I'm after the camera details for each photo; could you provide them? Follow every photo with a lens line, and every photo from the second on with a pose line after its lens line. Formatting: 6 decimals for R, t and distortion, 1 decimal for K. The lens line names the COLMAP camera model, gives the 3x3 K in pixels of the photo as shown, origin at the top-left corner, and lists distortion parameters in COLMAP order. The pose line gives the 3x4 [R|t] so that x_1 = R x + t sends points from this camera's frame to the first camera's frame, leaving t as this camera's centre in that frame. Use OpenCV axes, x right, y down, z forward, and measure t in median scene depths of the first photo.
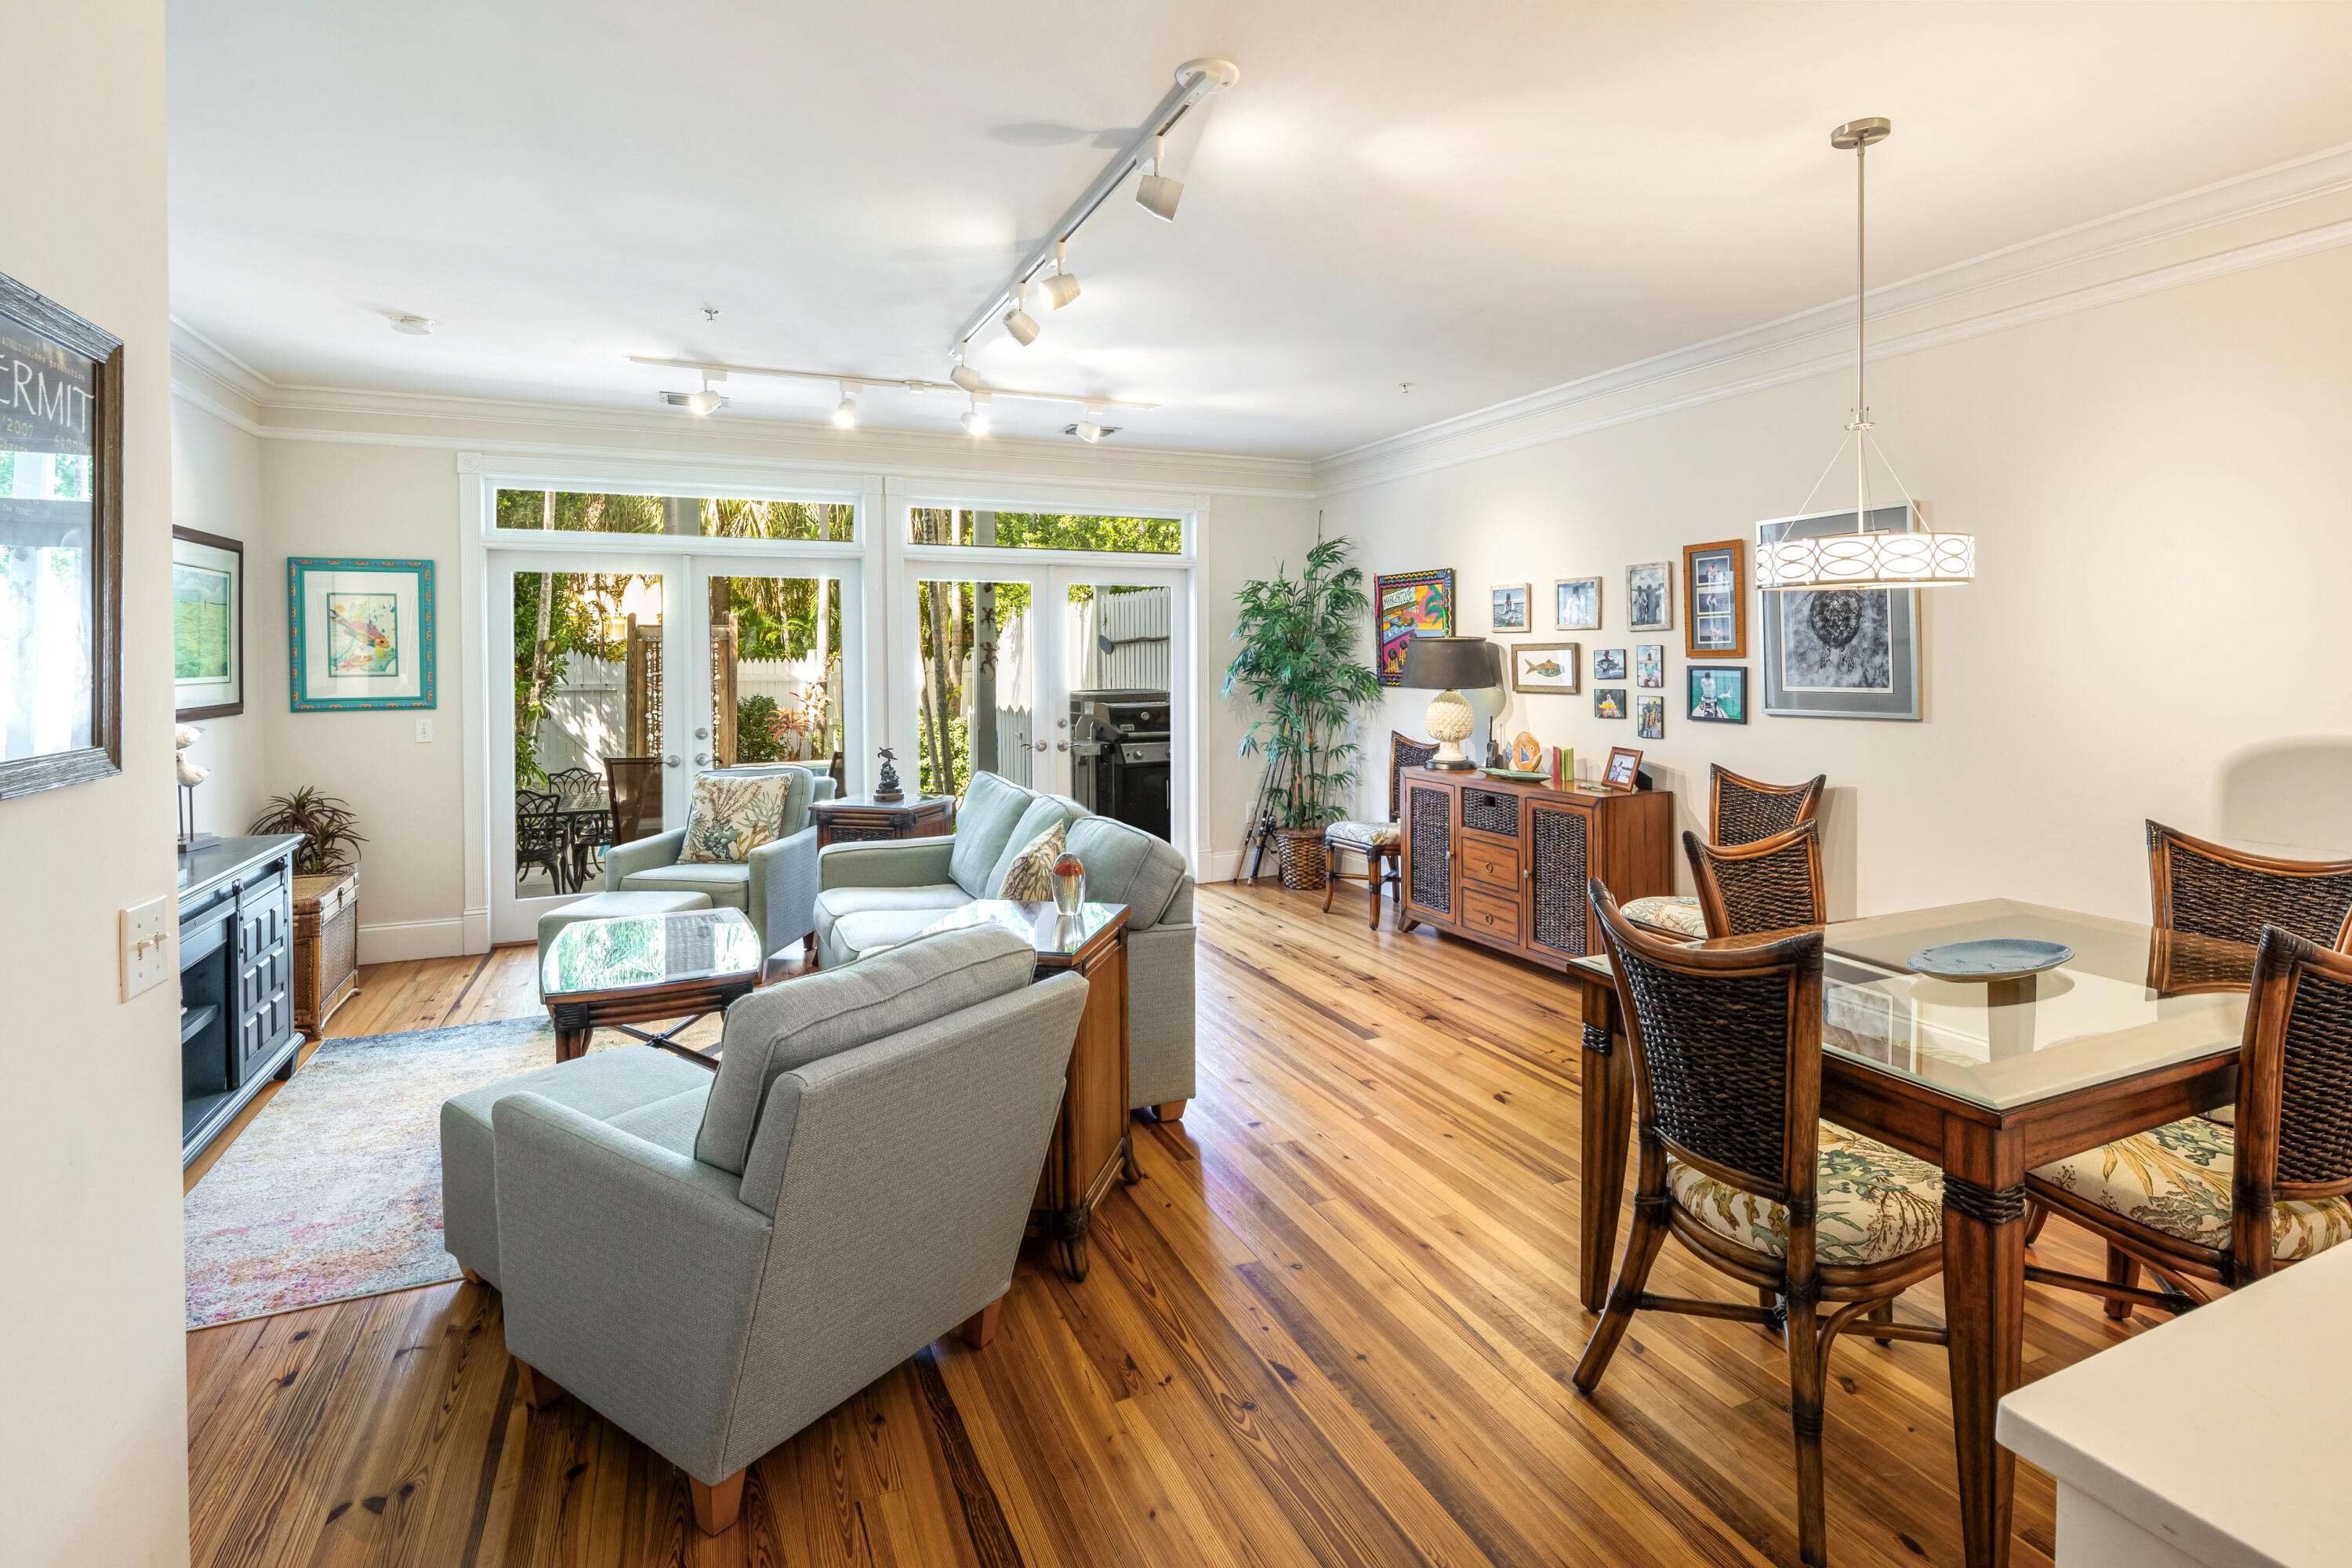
lens RADIAL K [[1141.5, 0, 1191.5], [0, 1141.5, 664.9], [0, 0, 1]] dist [-0.000557, -0.003781]
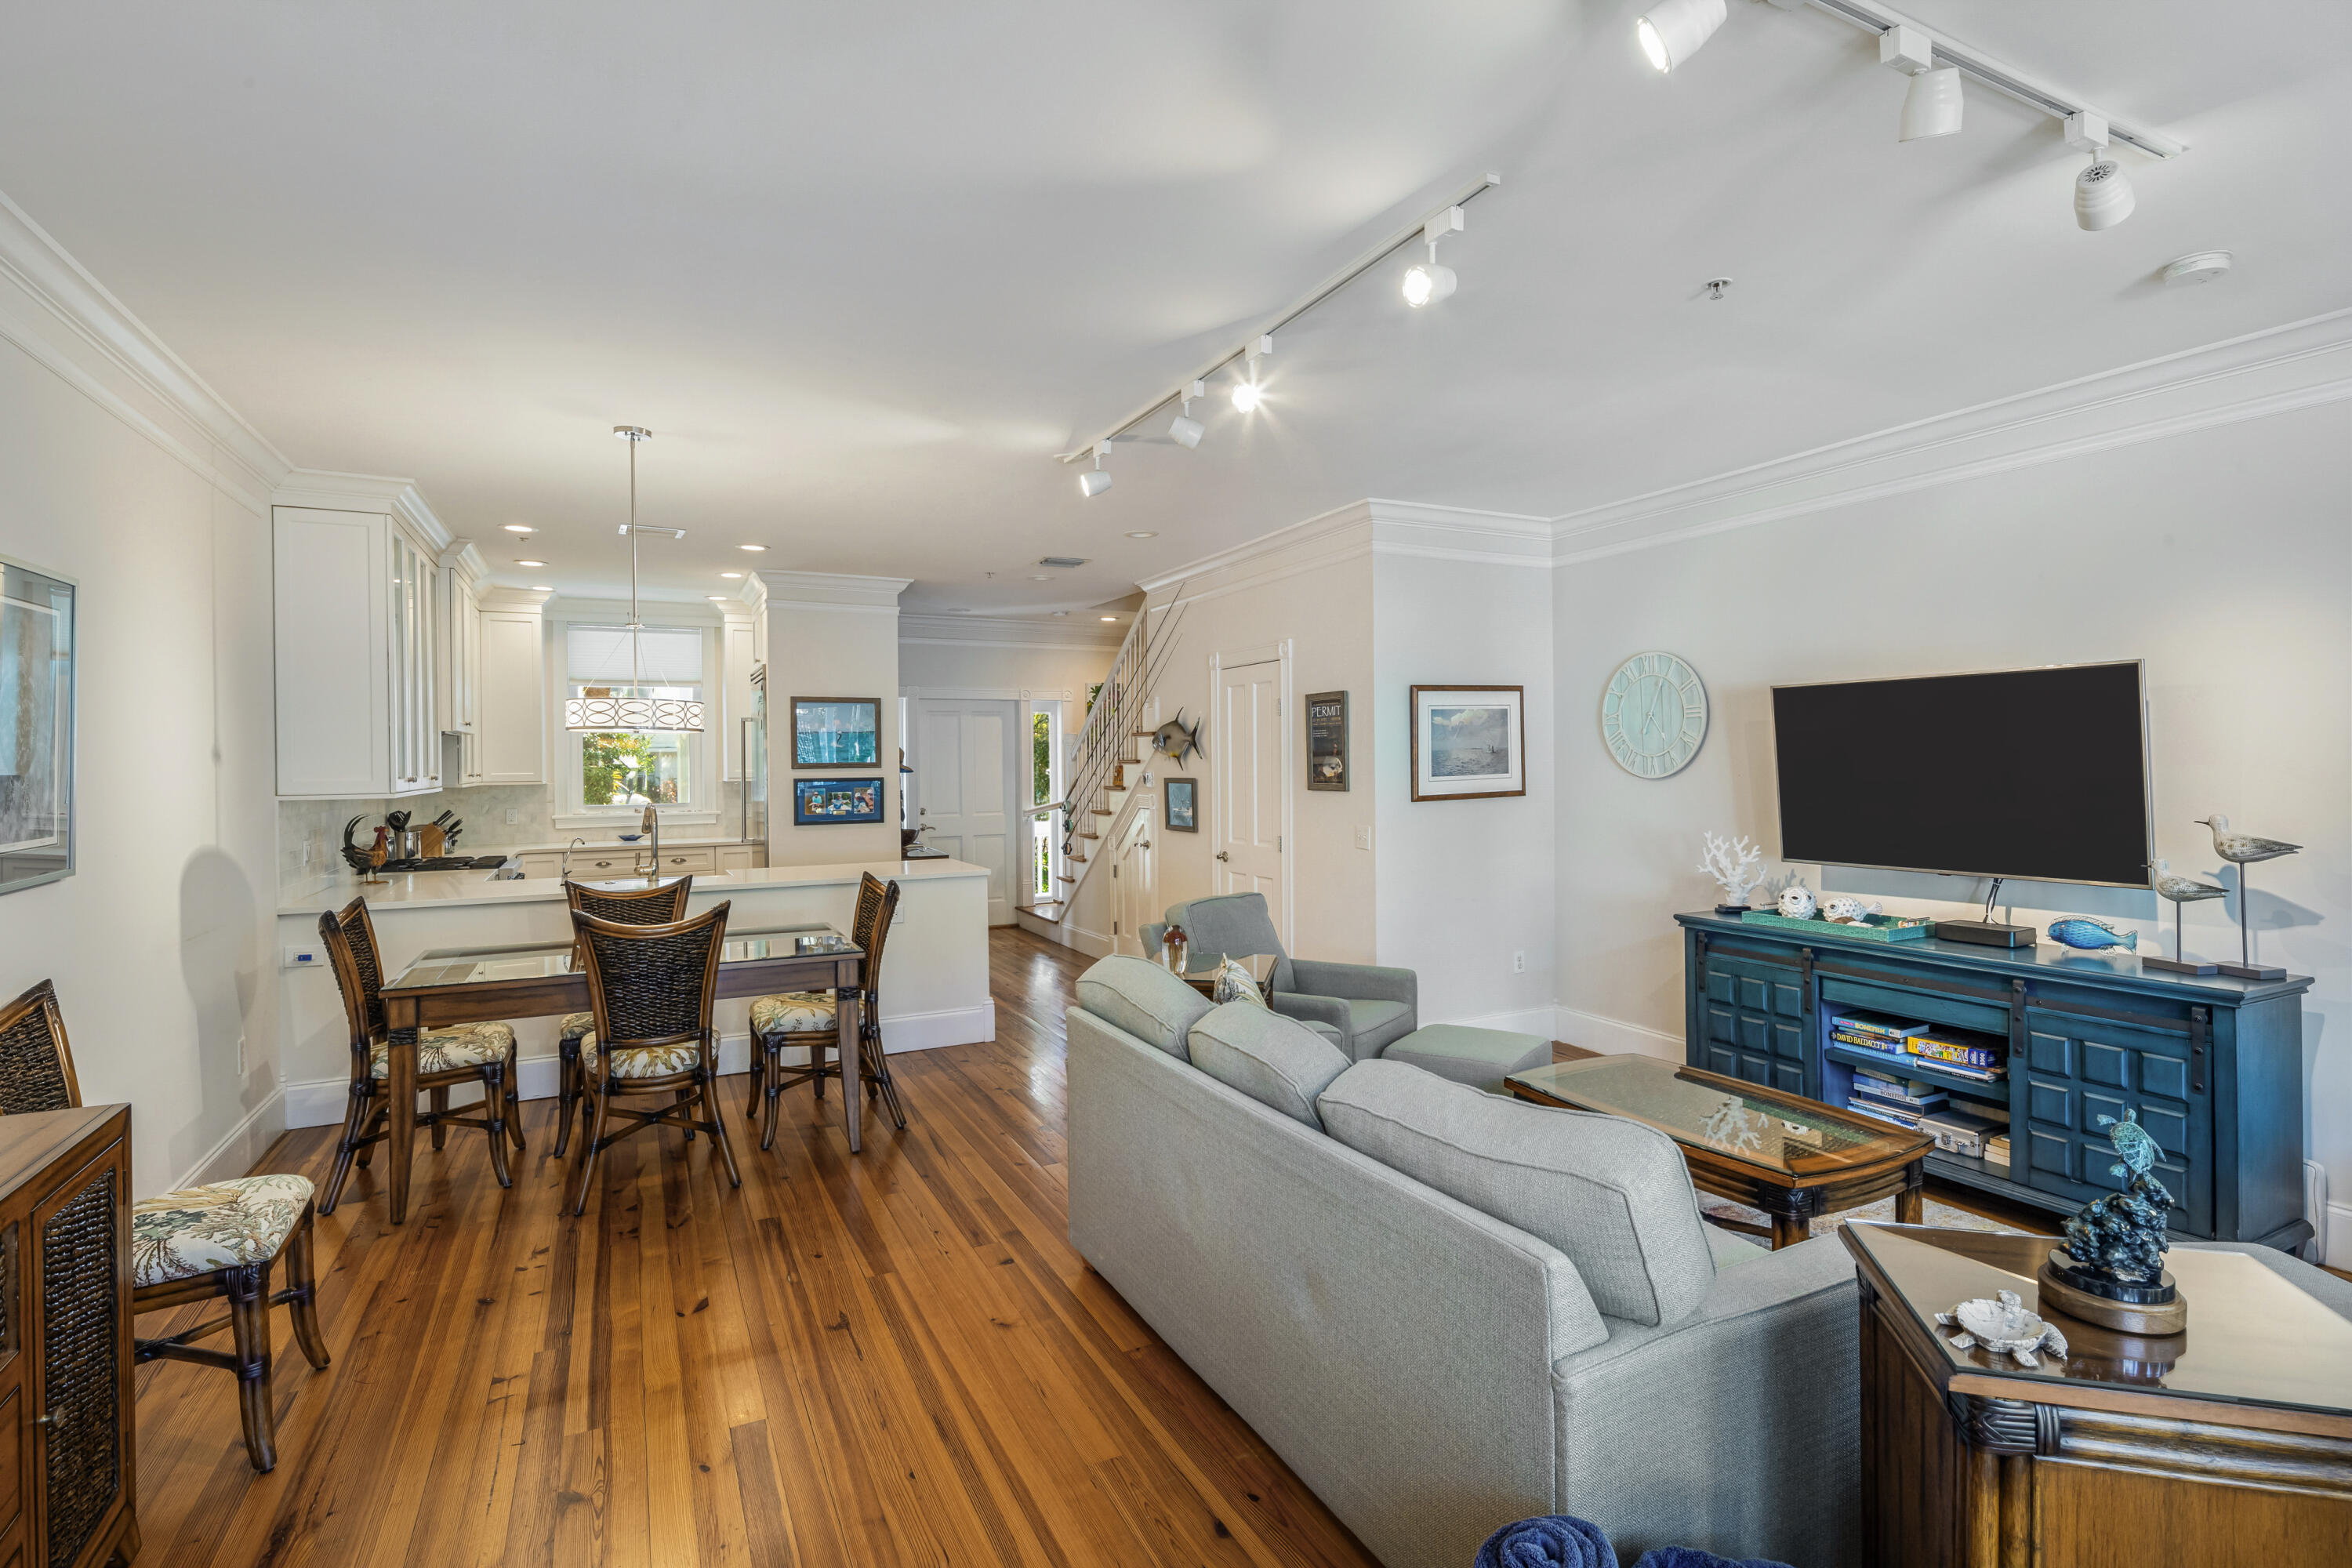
lens RADIAL K [[1141.5, 0, 1195.3], [0, 1141.5, 765.9], [0, 0, 1]] dist [-0.000557, -0.003781]
pose [[-0.998718, 0.015139, -0.048305, -0.039714], [0.014526, 0.999810, 0.013021, -0.014973], [0.048493, 0.012303, -0.998748, 1.268150]]
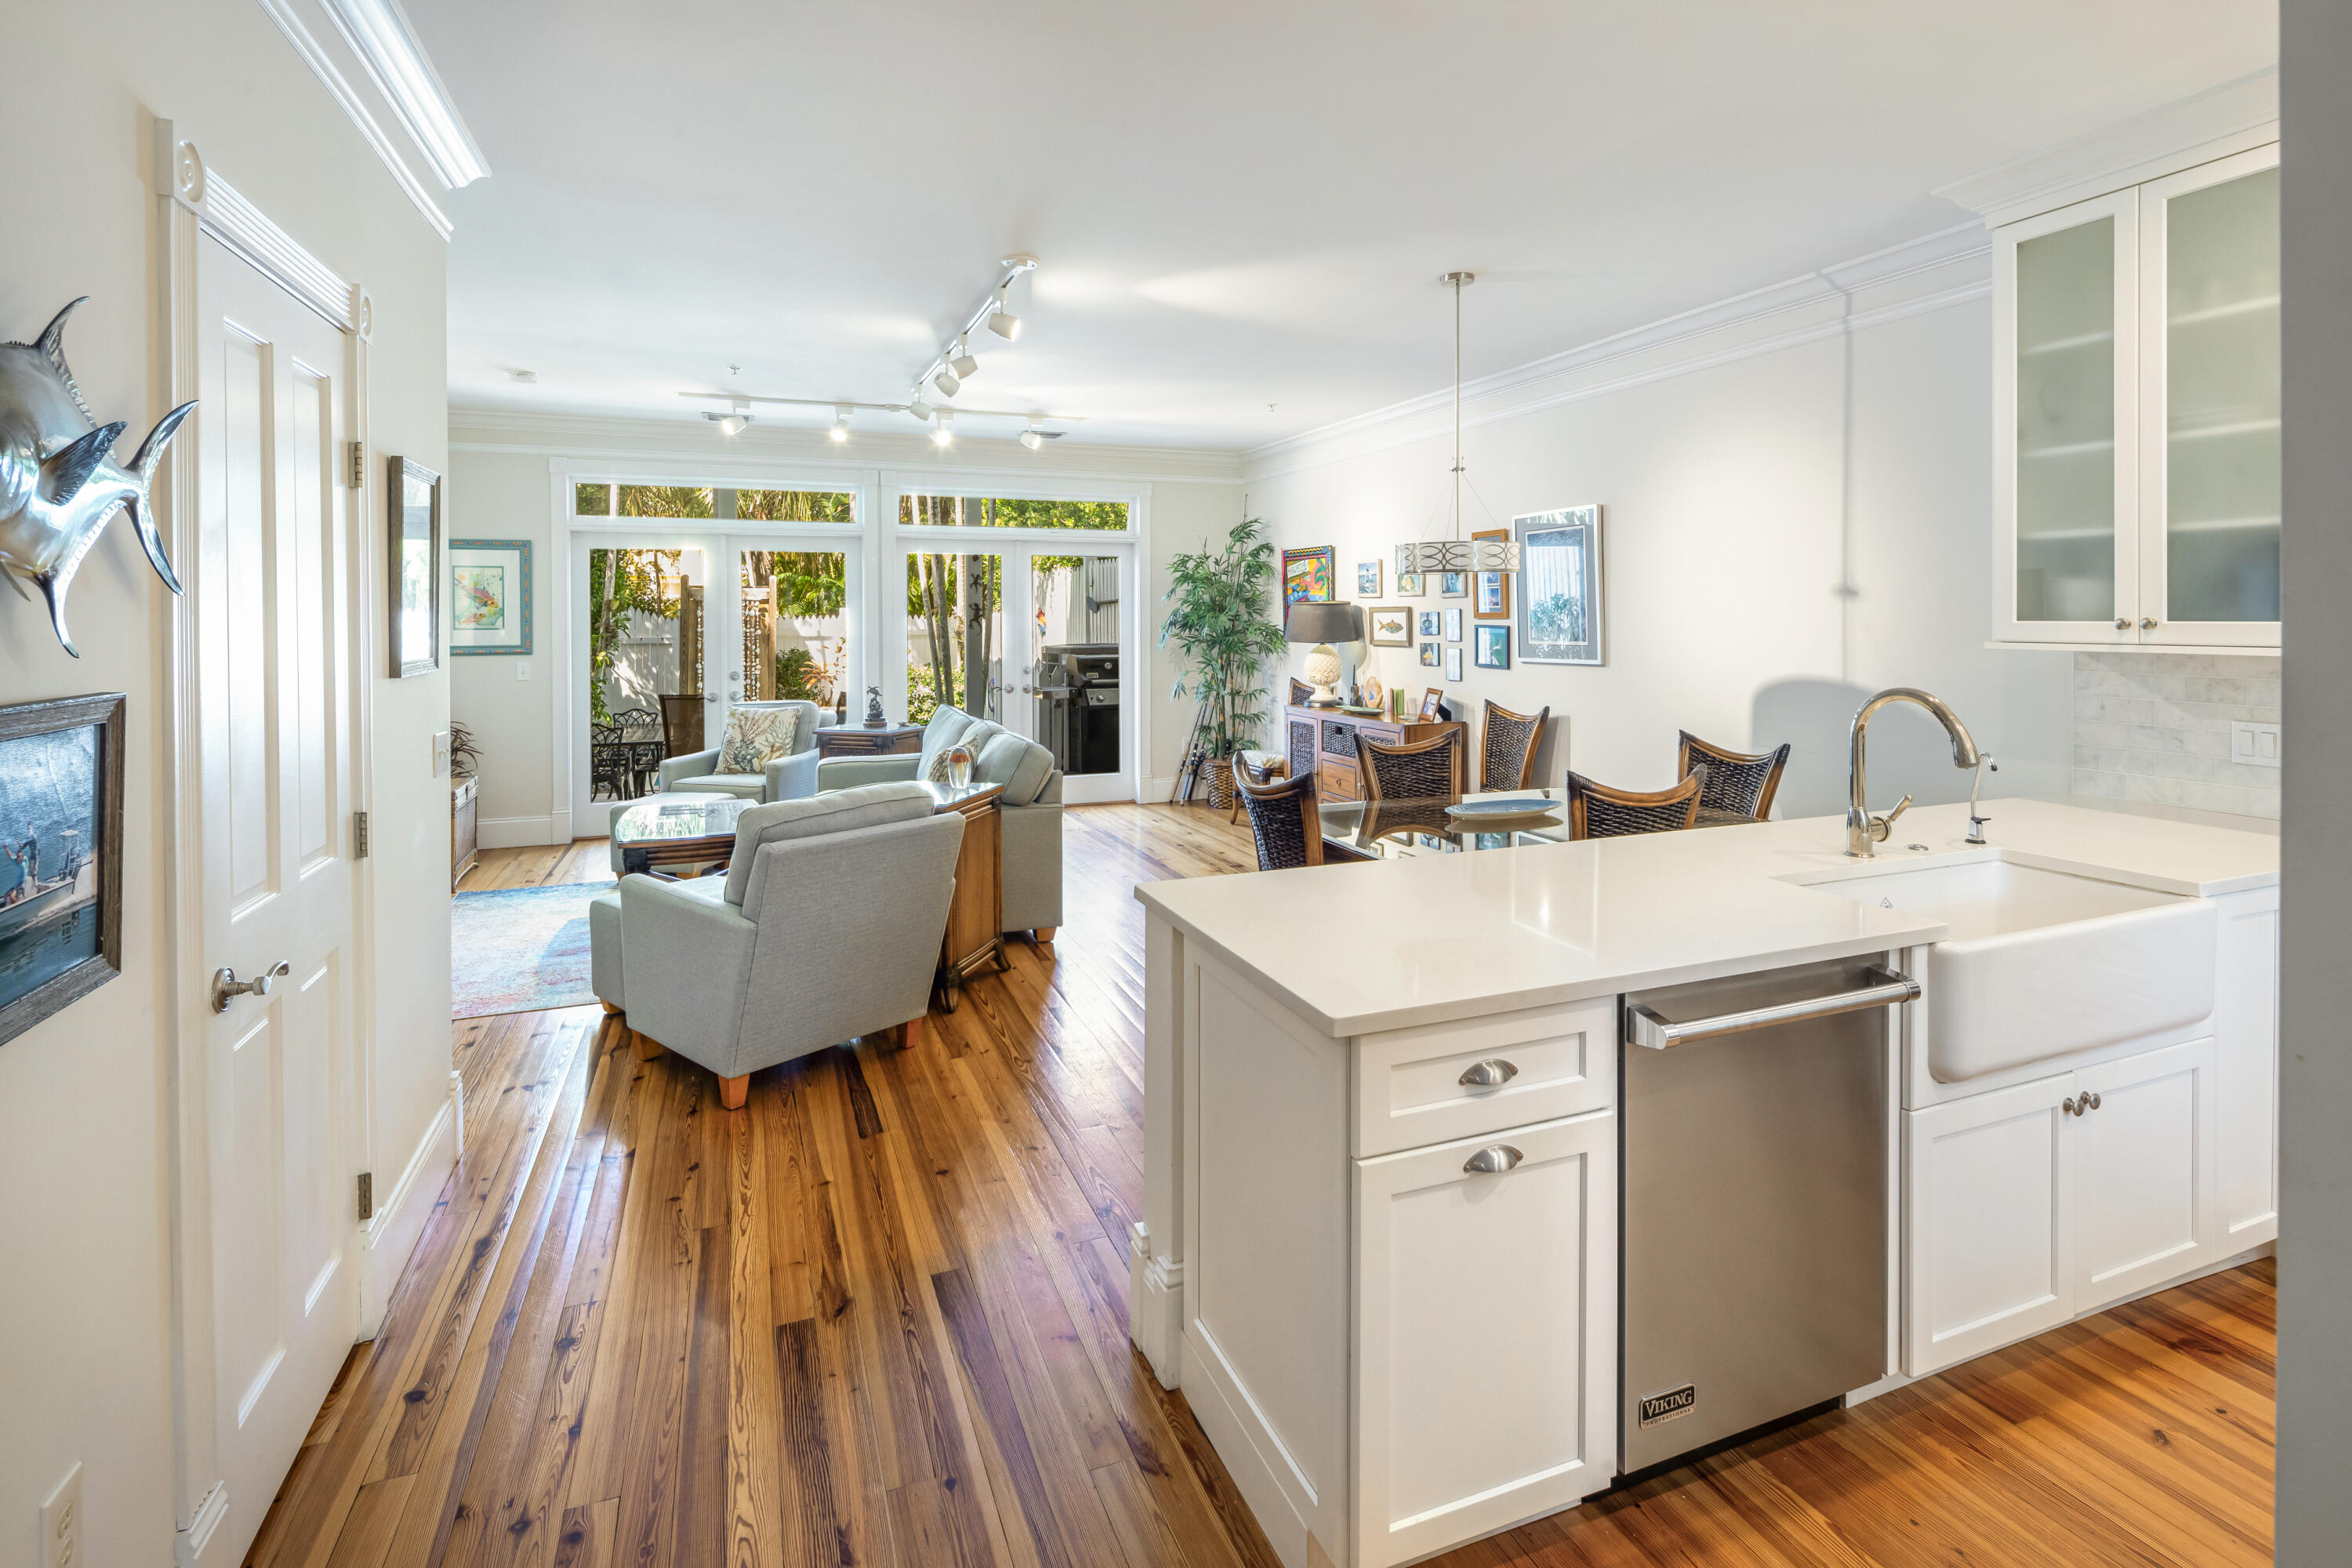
lens RADIAL K [[1141.5, 0, 1187.9], [0, 1141.5, 619.4], [0, 0, 1]] dist [-0.000557, -0.003781]
pose [[0.999057, 0.003693, -0.043259, 0.144414], [-0.003839, 0.999987, -0.003276, 0.000119], [0.043246, 0.003439, 0.999059, -0.274912]]
